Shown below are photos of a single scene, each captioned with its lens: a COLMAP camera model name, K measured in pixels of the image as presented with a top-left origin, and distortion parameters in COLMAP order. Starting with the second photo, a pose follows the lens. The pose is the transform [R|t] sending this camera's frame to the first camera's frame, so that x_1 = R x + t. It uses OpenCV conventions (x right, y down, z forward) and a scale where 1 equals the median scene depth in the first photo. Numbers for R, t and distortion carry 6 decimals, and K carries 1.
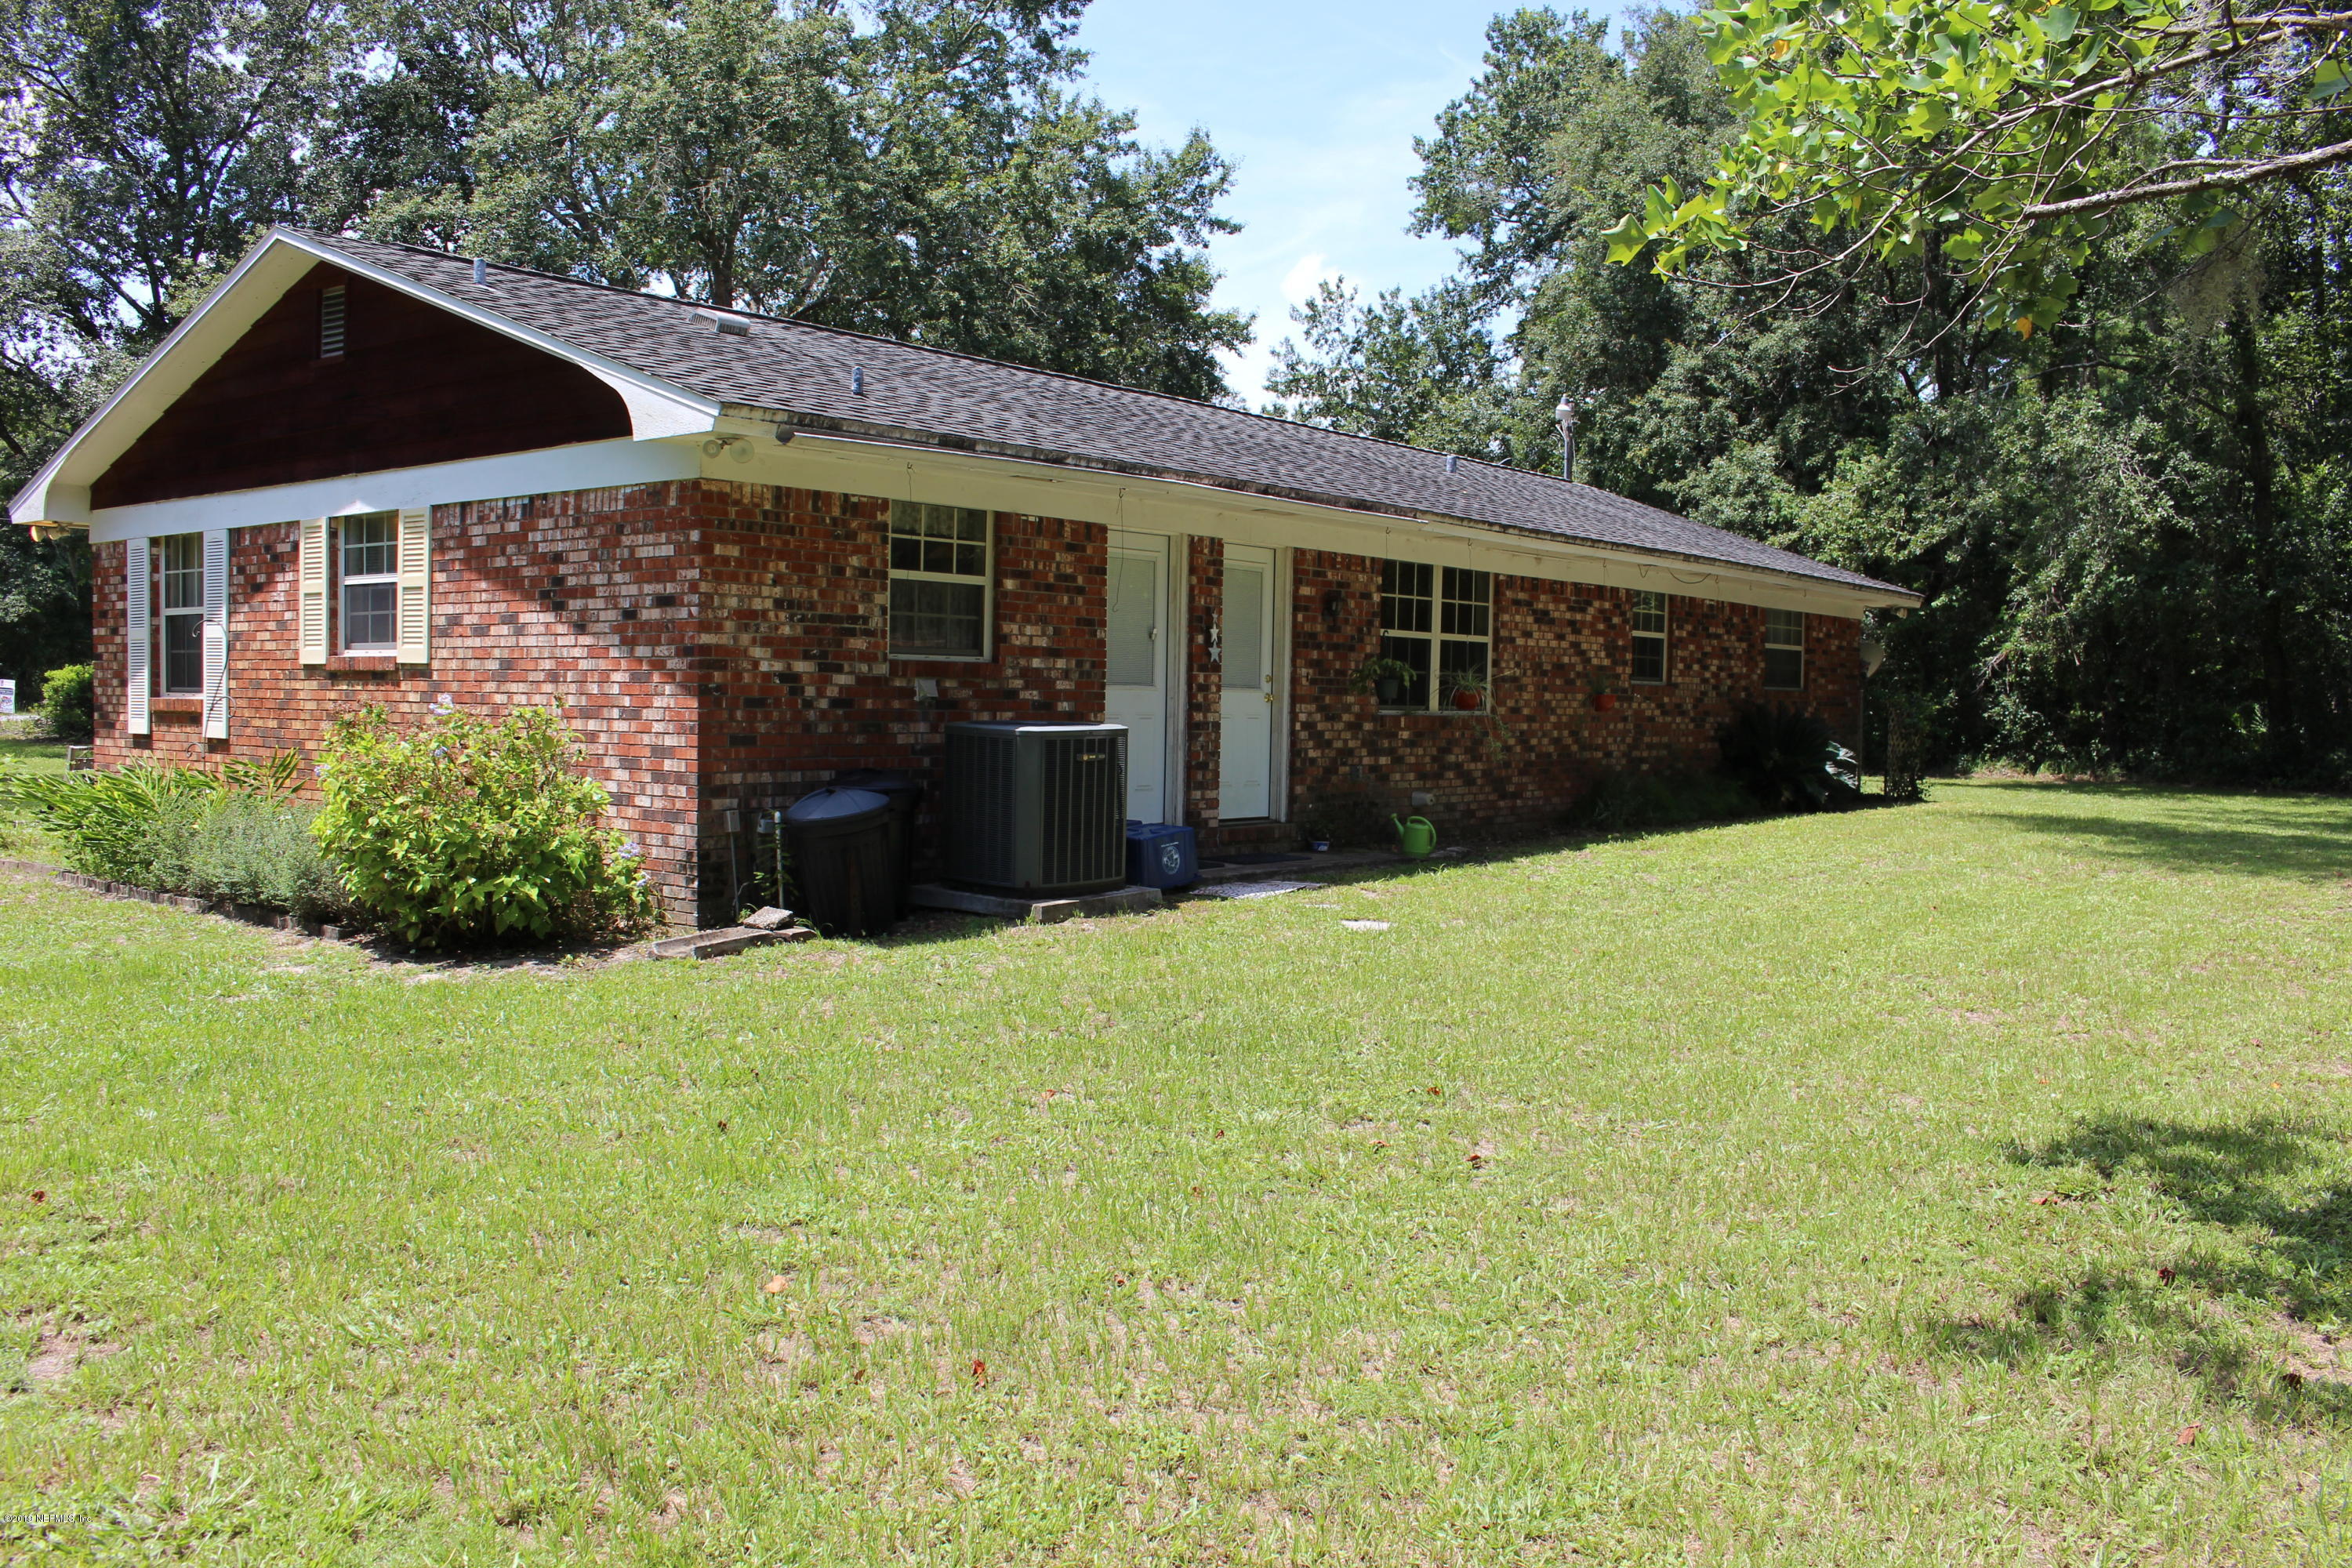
lens RADIAL K [[1961.9, 0, 1174.9], [0, 1961.9, 807.1], [0, 0, 1]] dist [-0.160568, 0.139985]
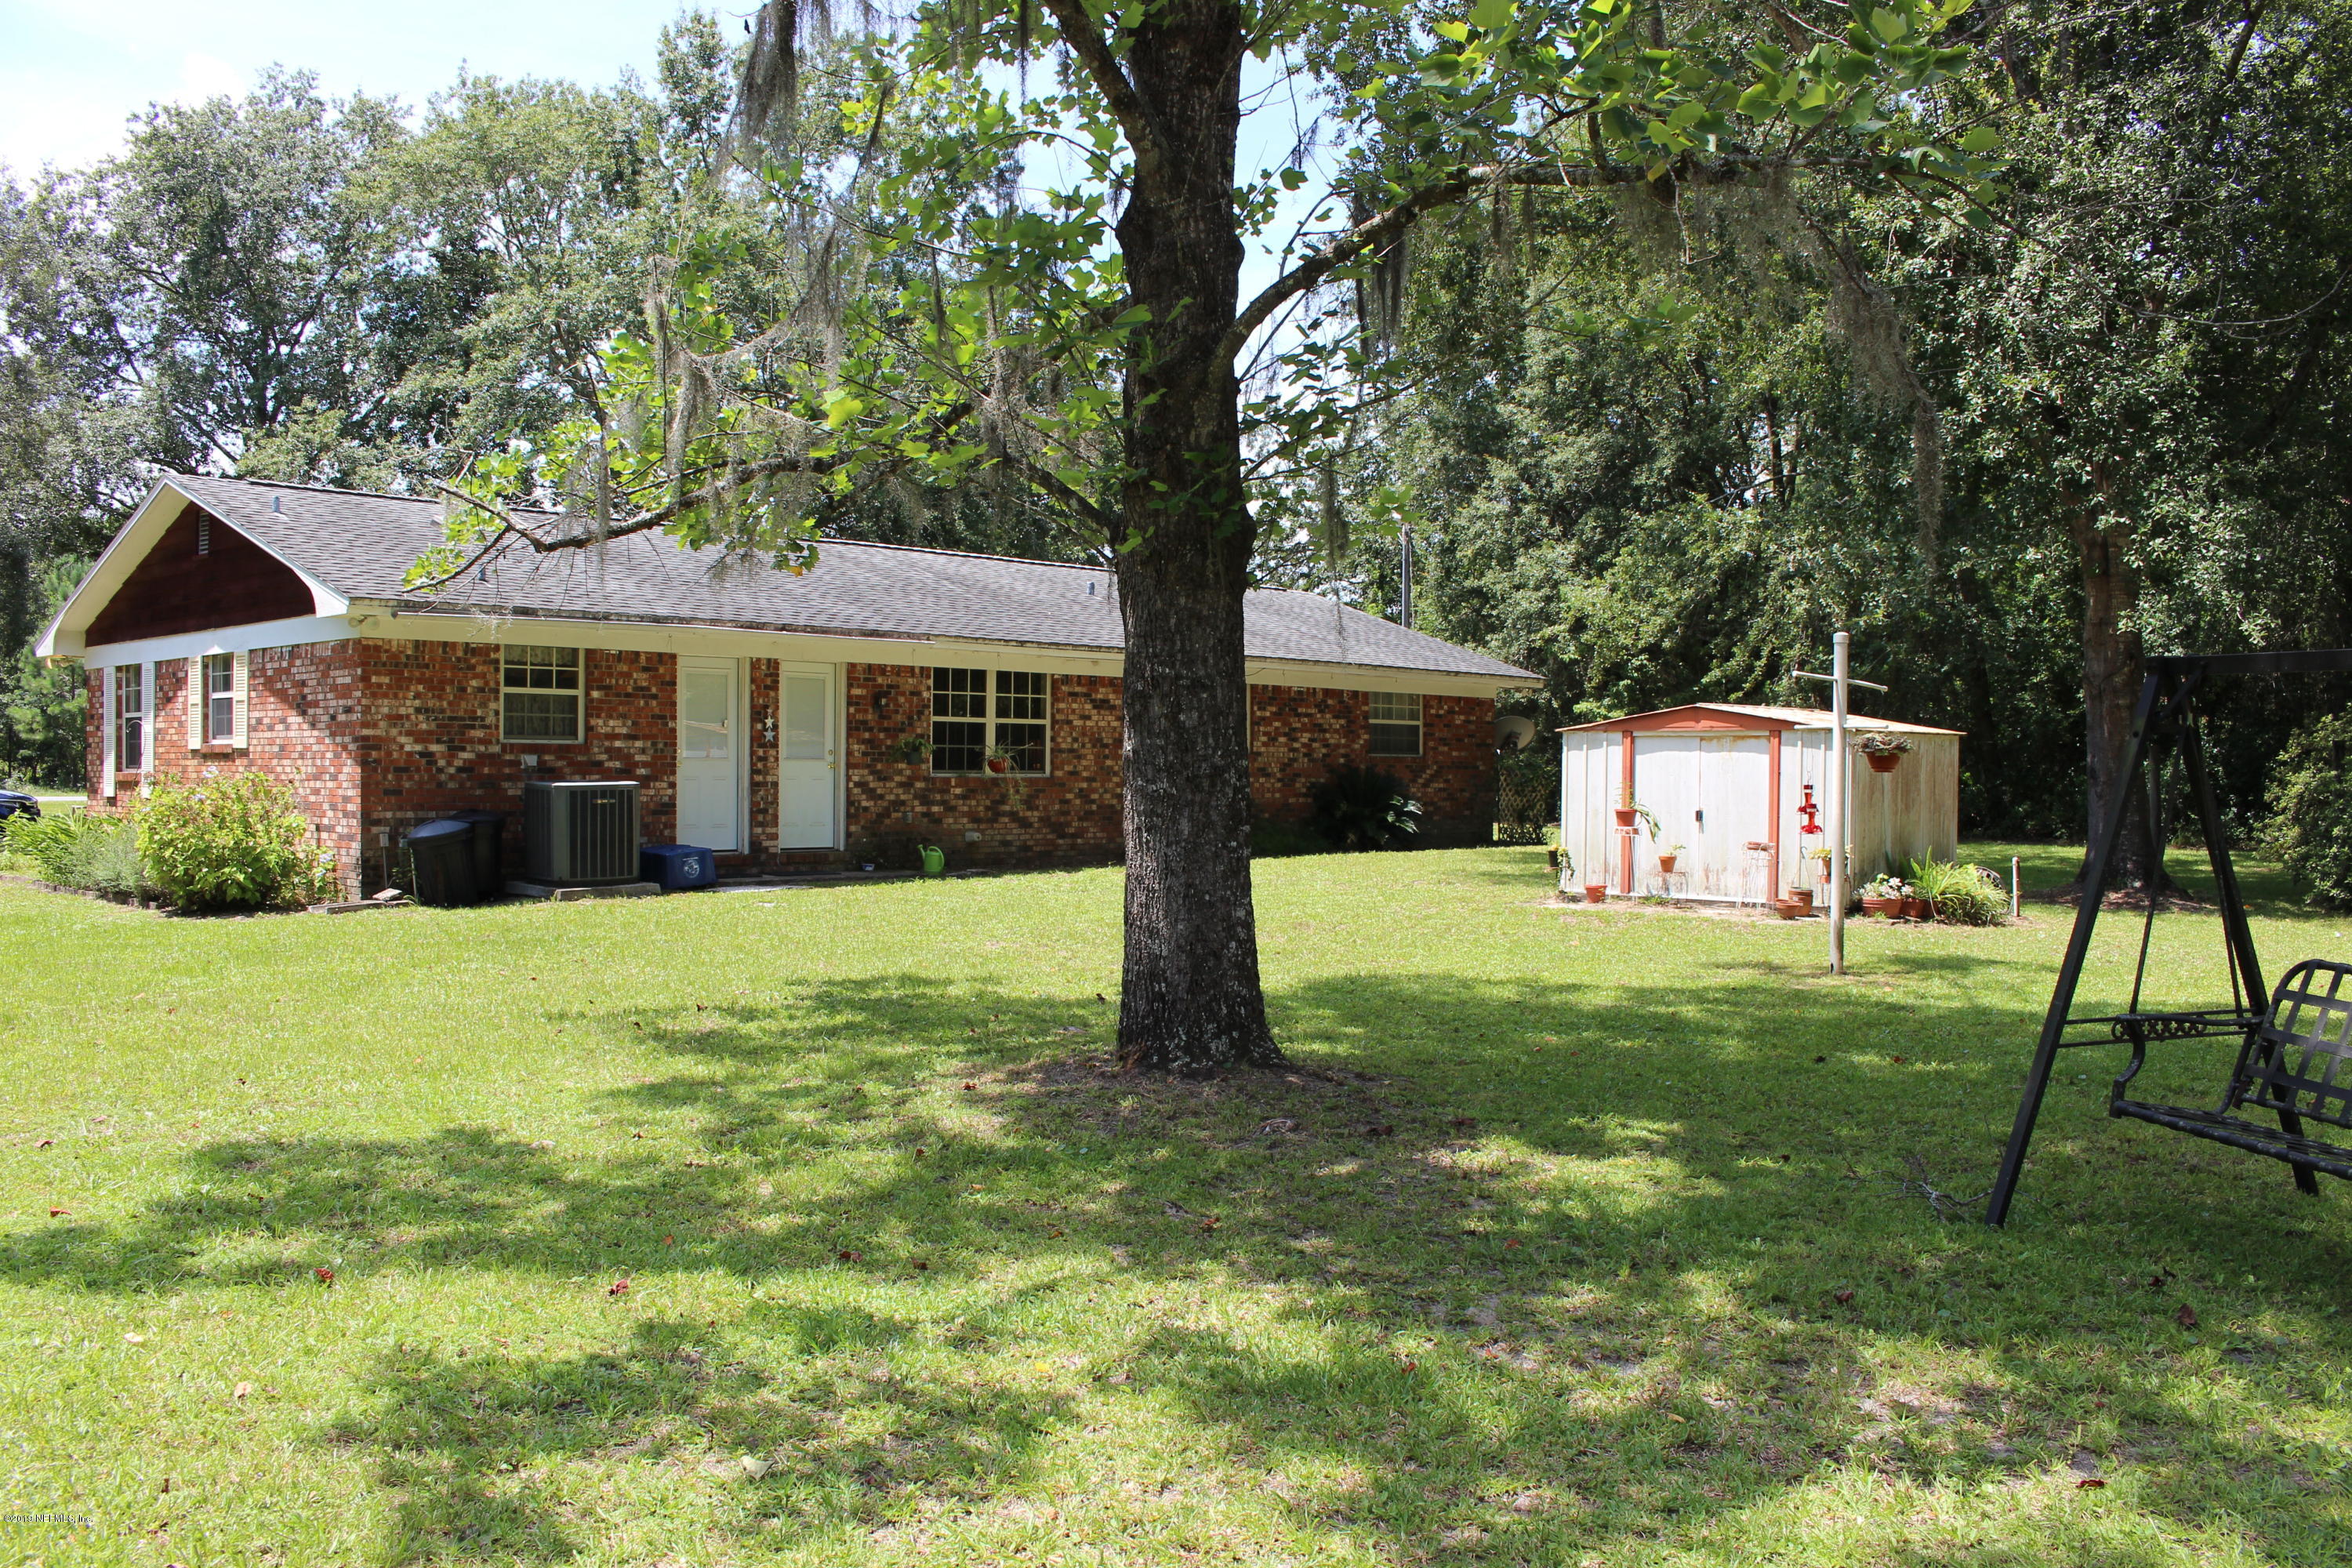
lens RADIAL K [[1961.9, 0, 1174.9], [0, 1961.9, 807.1], [0, 0, 1]] dist [-0.160568, 0.139985]
pose [[0.996316, -0.008843, -0.085305, 0.496445], [0.005407, 0.999168, -0.040432, 0.041154], [0.085592, 0.039821, 0.995534, -0.492503]]
